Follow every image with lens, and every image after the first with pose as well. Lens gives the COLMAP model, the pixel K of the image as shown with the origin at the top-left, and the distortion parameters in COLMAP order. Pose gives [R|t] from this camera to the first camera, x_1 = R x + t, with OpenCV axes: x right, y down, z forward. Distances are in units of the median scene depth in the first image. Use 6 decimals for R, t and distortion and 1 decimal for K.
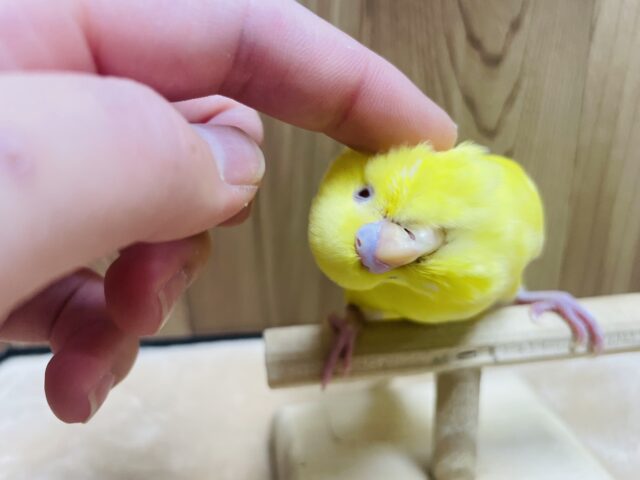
lens RADIAL K [[471.1, 0, 326.6], [0, 471.1, 241.6], [0, 0, 1]] dist [0.028516, -0.075476]
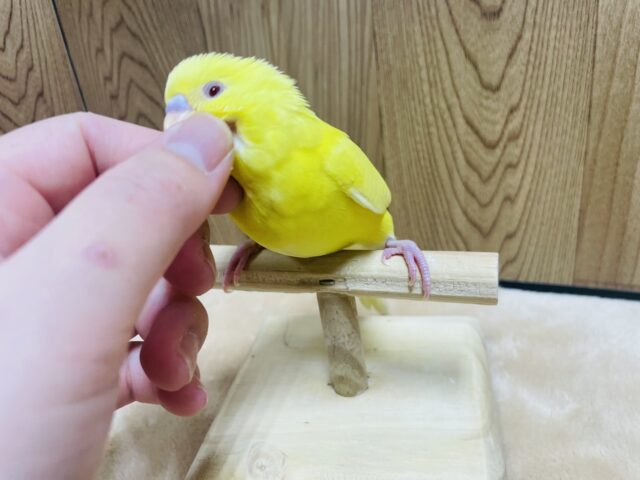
lens RADIAL K [[471.1, 0, 326.6], [0, 471.1, 241.6], [0, 0, 1]] dist [0.028516, -0.075476]
pose [[0.930620, 0.090123, -0.354718, 0.424158], [-0.048575, 0.991048, 0.124358, -0.014095], [0.362750, -0.098500, 0.926666, -0.094248]]
